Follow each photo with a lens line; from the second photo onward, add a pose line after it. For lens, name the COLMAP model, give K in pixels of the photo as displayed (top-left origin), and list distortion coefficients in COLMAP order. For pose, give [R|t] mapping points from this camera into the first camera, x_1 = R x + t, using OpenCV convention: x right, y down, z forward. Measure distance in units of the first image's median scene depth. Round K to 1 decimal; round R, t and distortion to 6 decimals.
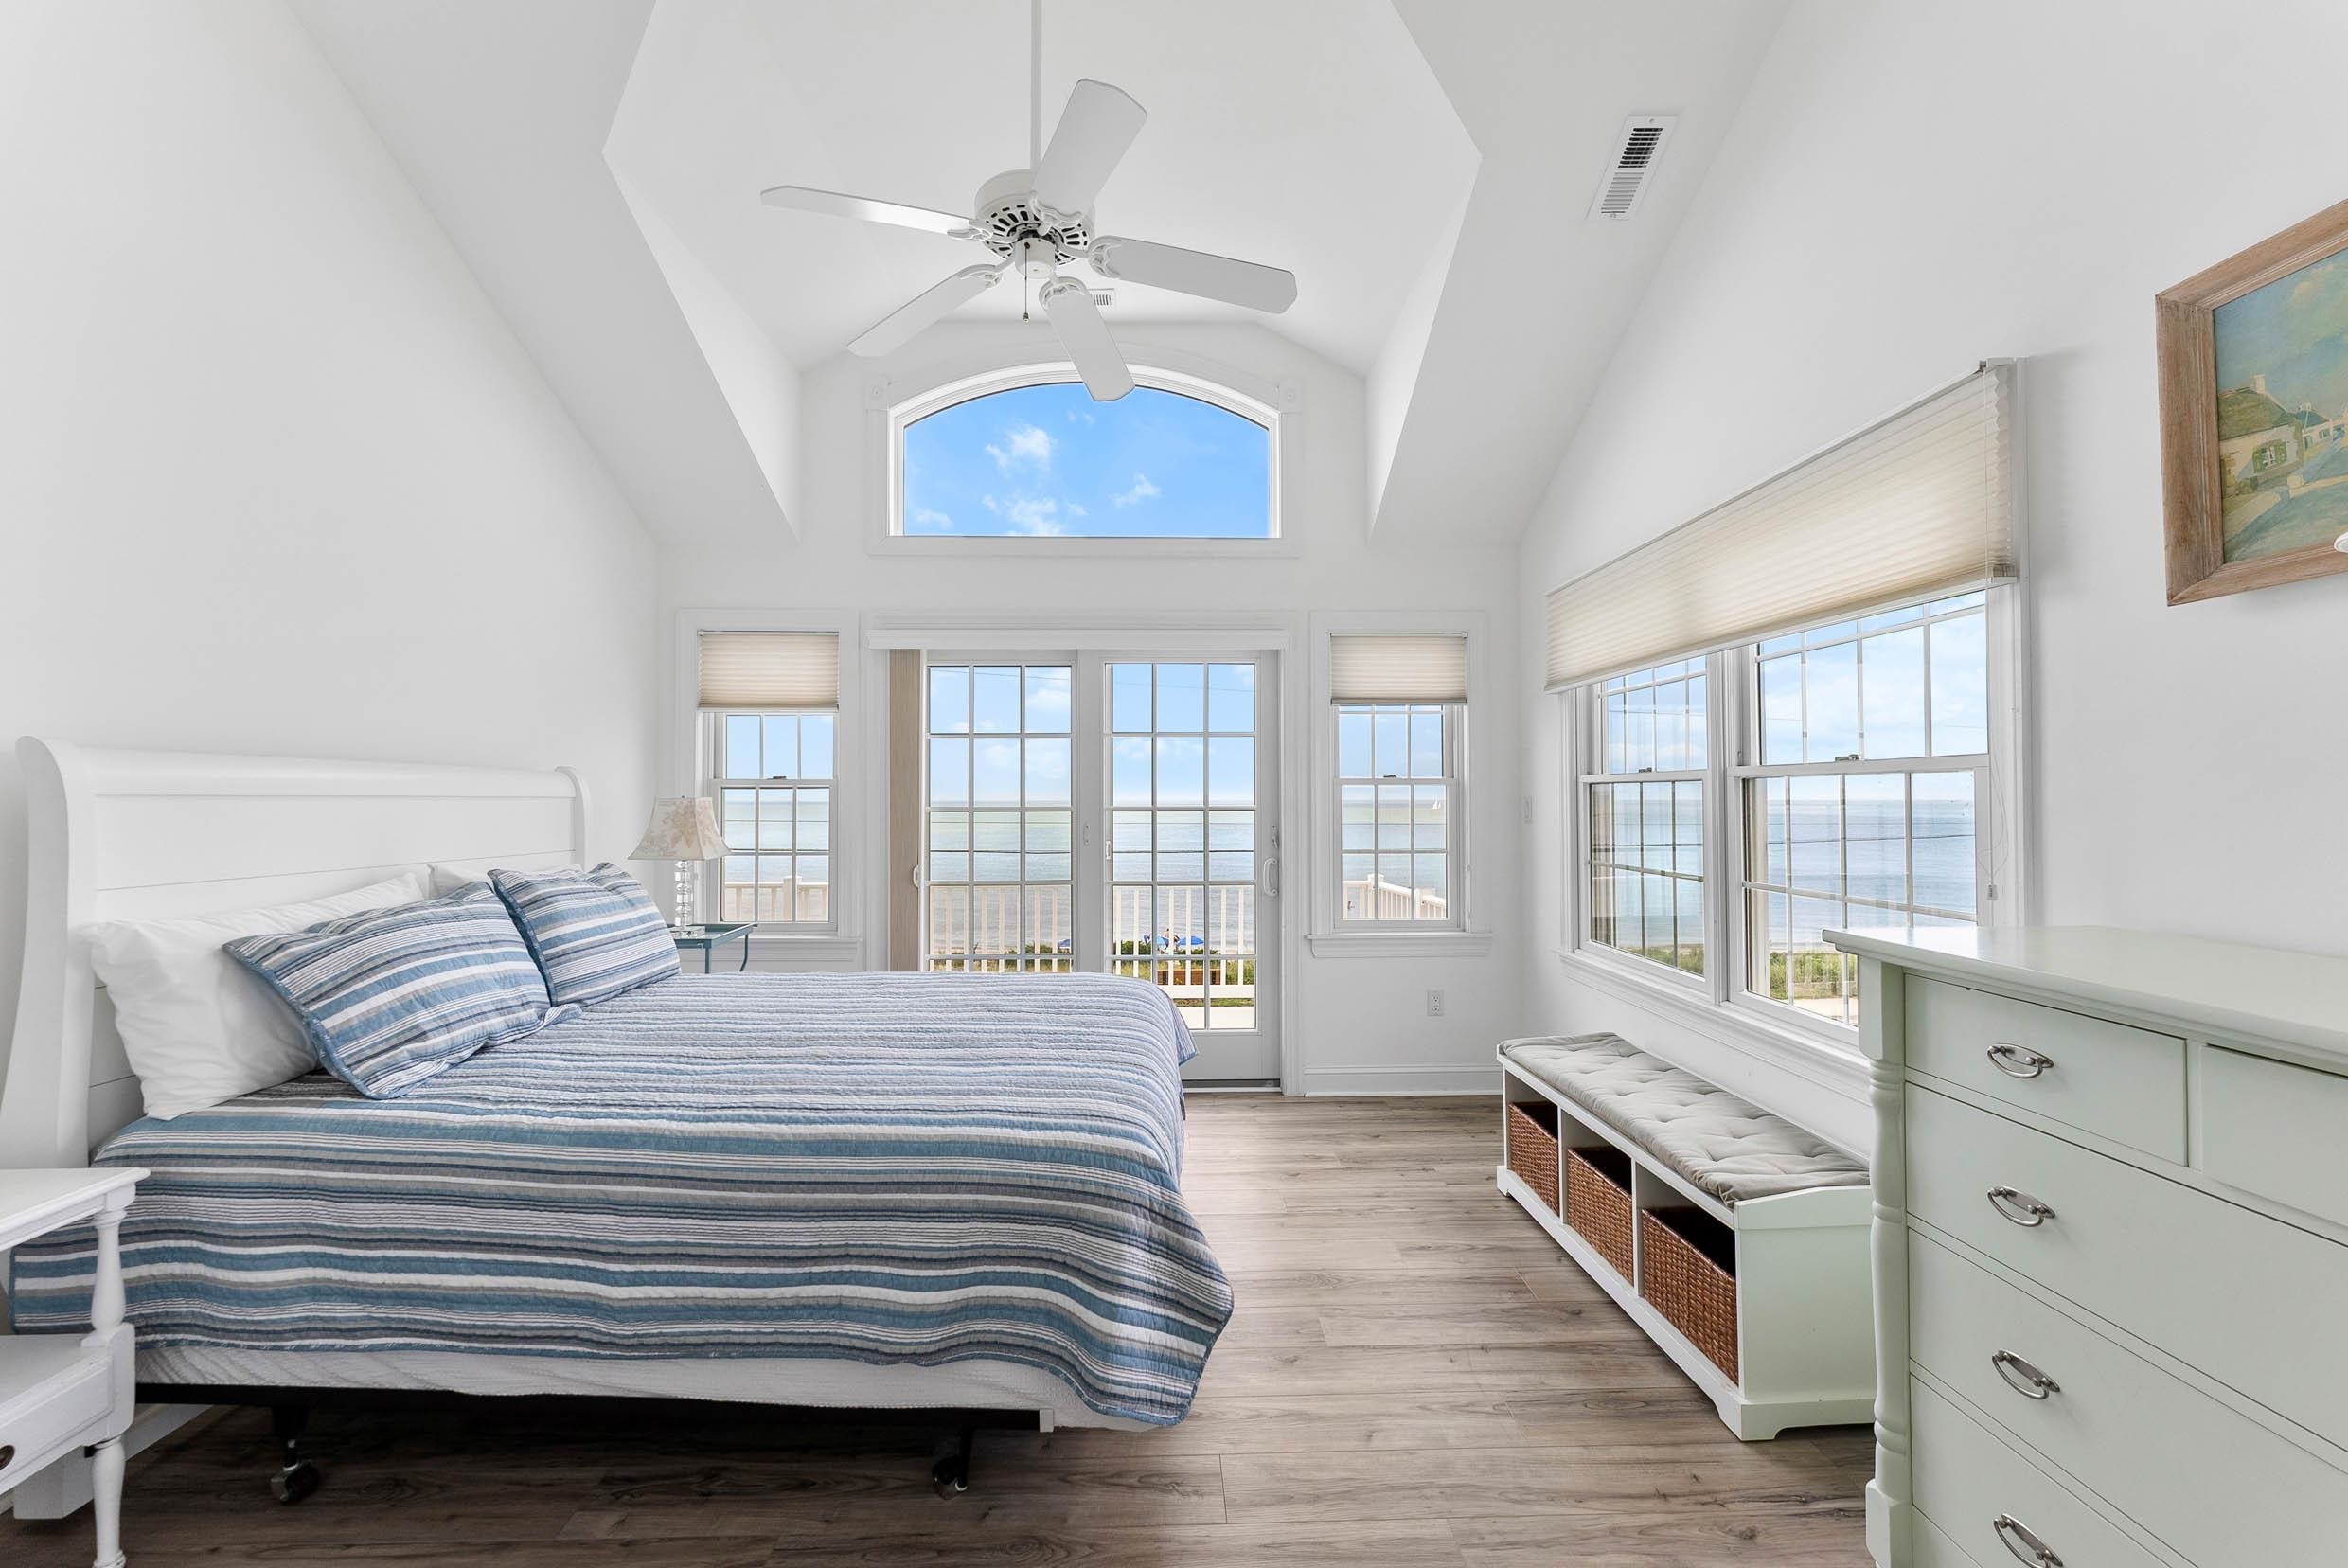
lens RADIAL K [[953.8, 0, 1192.1], [0, 953.8, 781.2], [0, 0, 1]] dist [-0.001552, -0.000364]
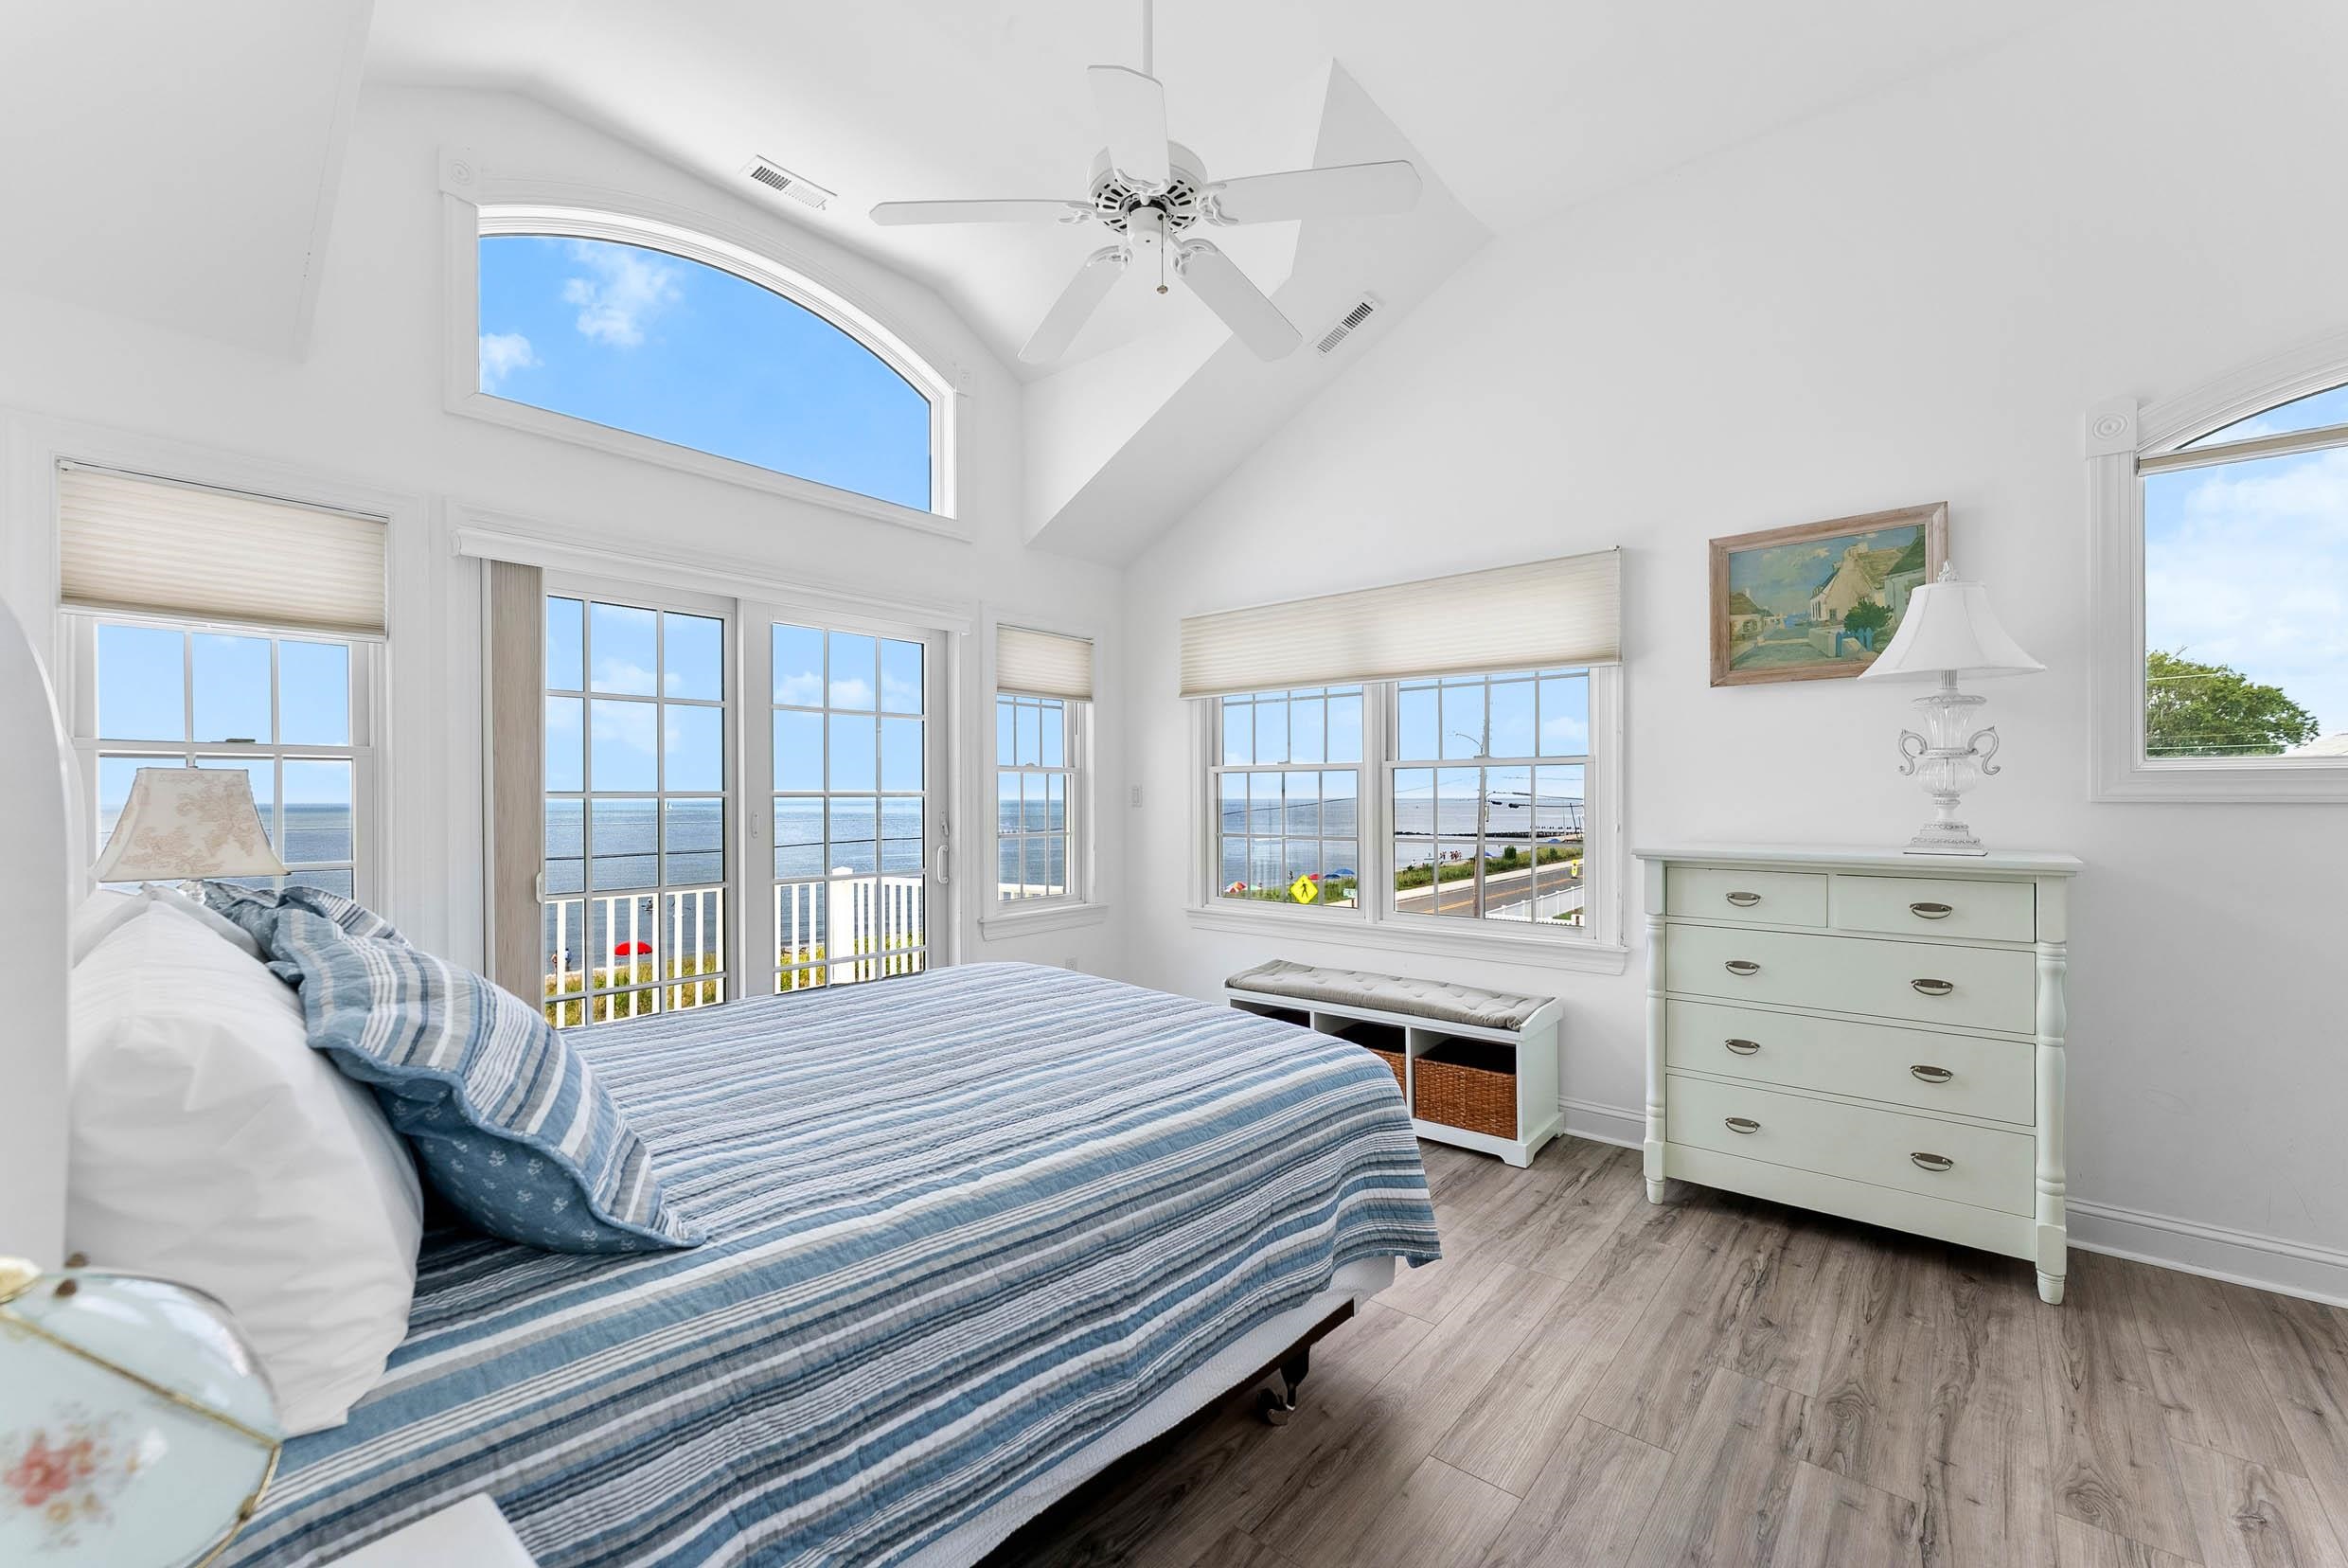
lens RADIAL K [[953.8, 0, 1193.2], [0, 953.8, 791.3], [0, 0, 1]] dist [-0.001552, -0.000364]
pose [[0.659787, 0.003785, 0.751443, -1.176029], [-0.010799, 0.999932, 0.004446, 0.045932], [-0.751375, -0.011048, 0.659783, 0.401674]]
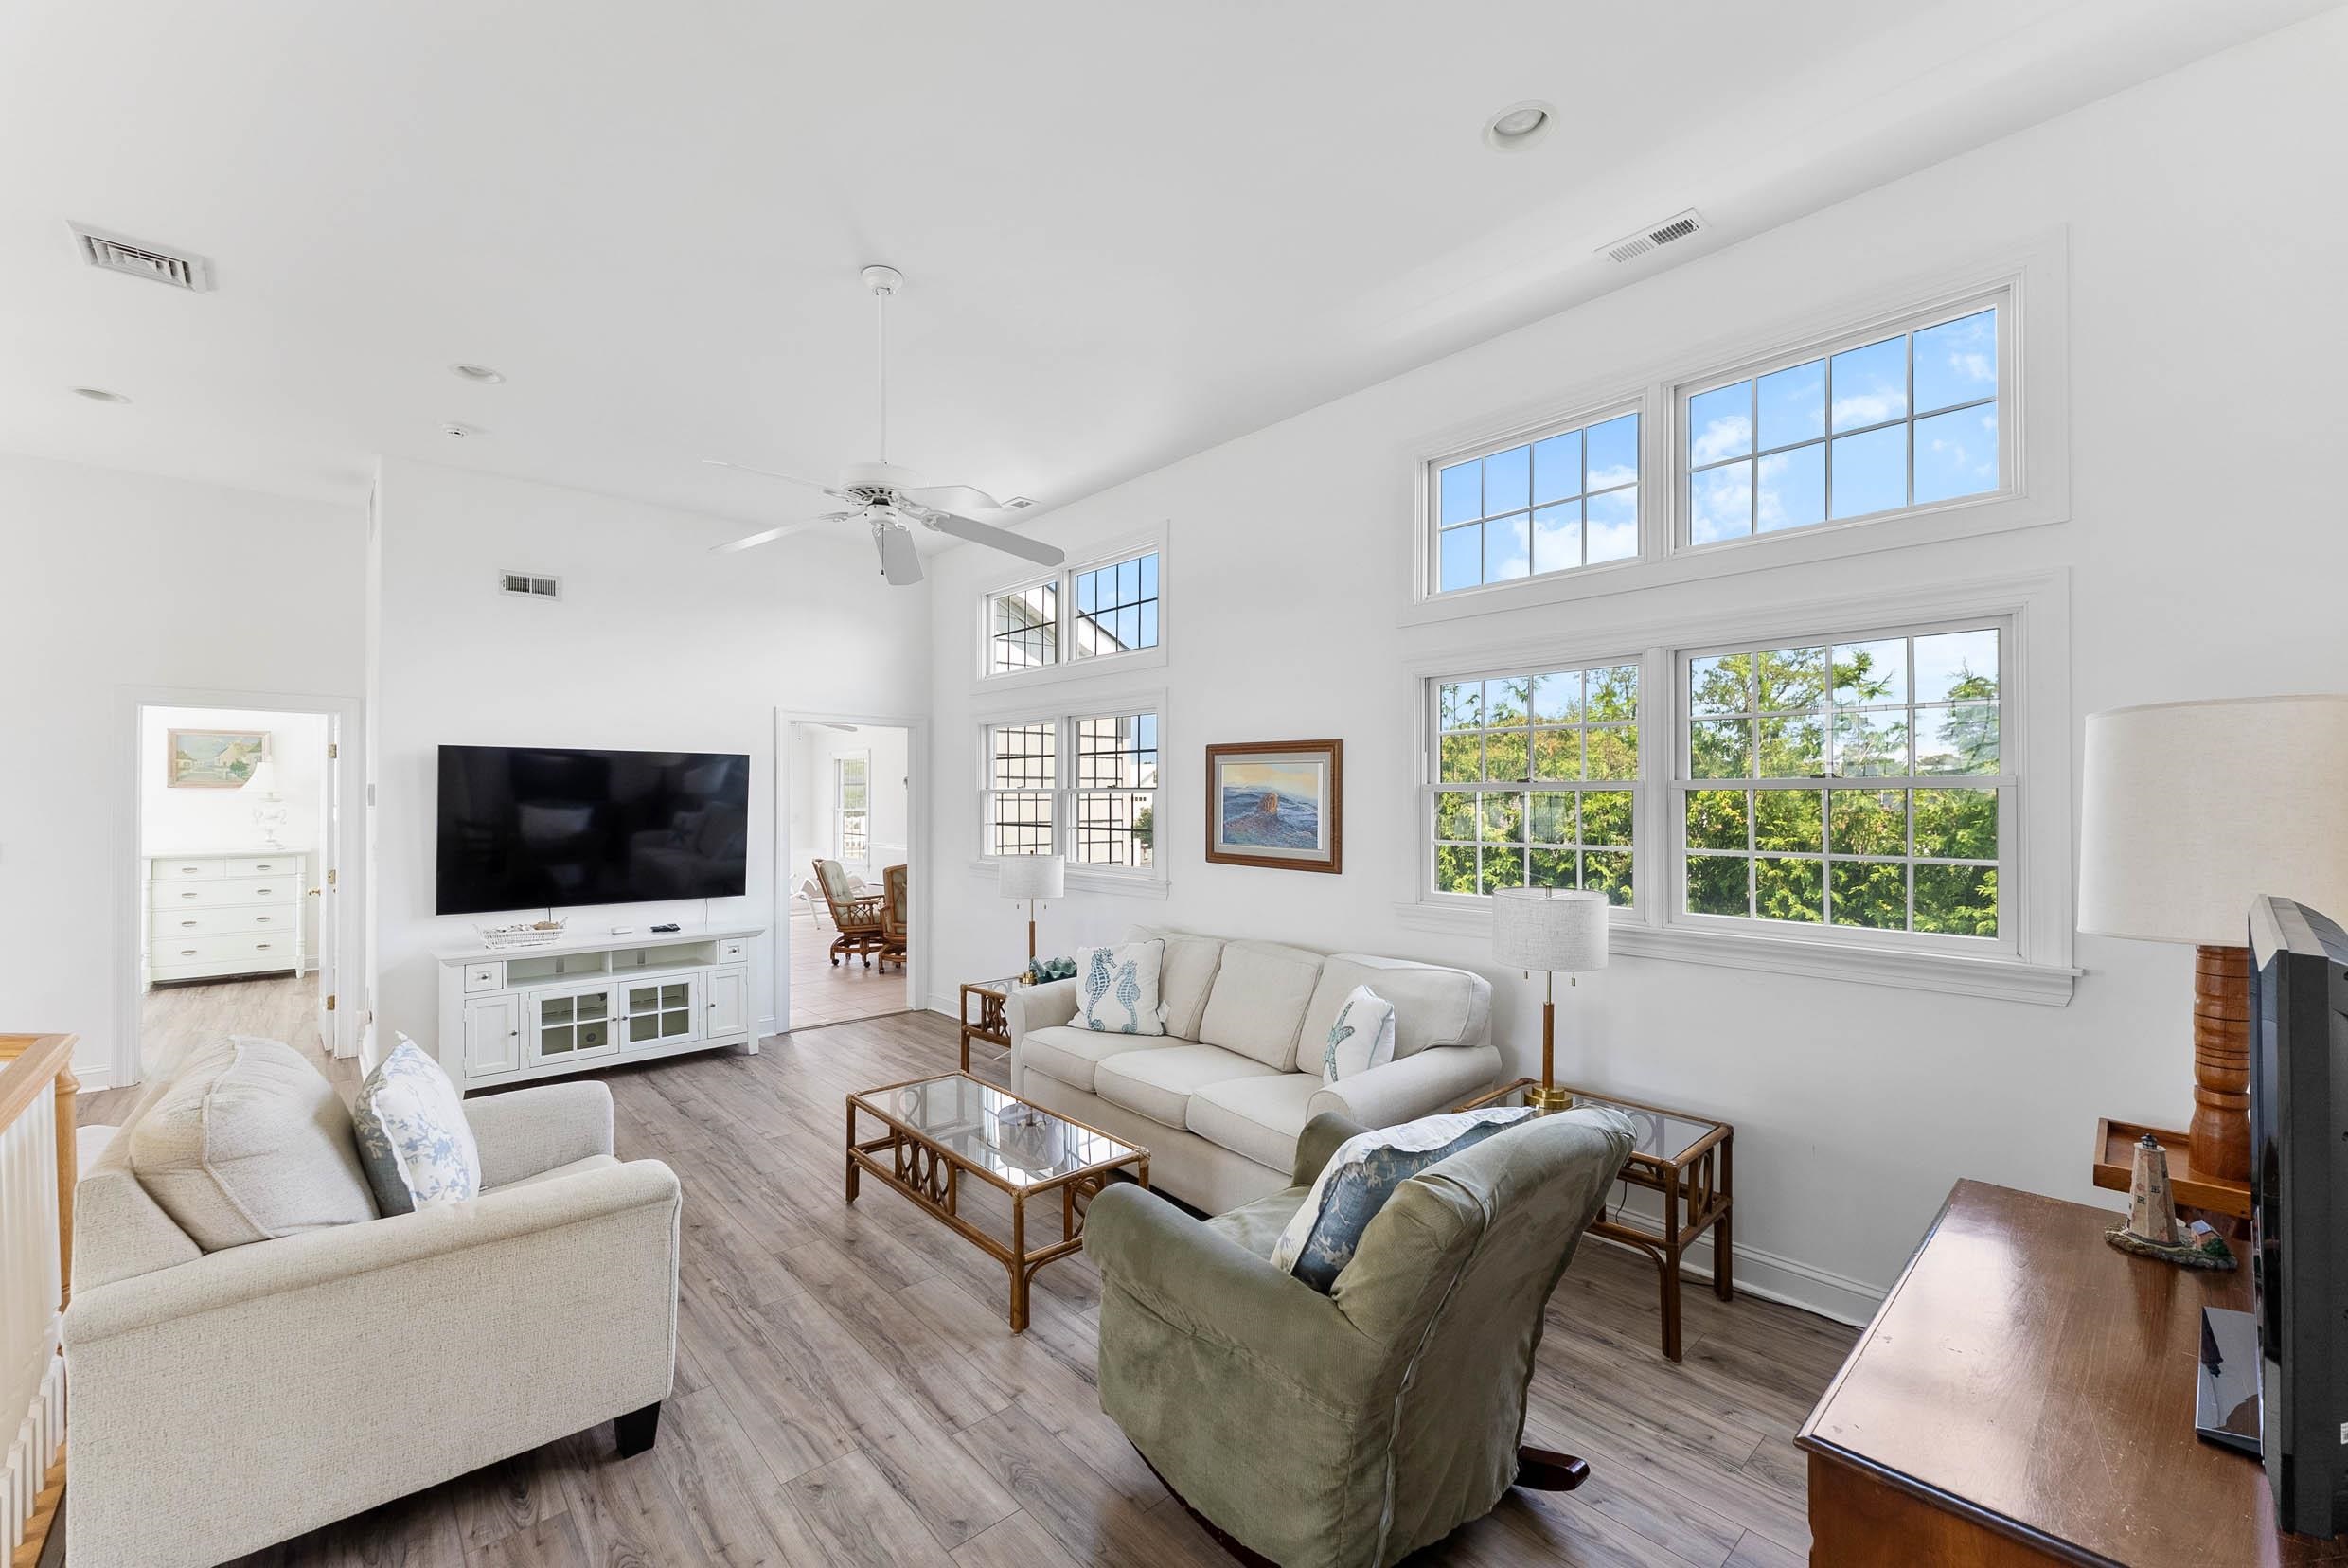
lens RADIAL K [[953.8, 0, 1168.6], [0, 953.8, 781.1], [0, 0, 1]] dist [-0.001552, -0.000364]
pose [[-0.652819, 0.007415, 0.757477, -5.687711], [-0.010597, 0.999765, -0.018920, -0.153349], [-0.757440, -0.020378, -0.652587, 0.210602]]
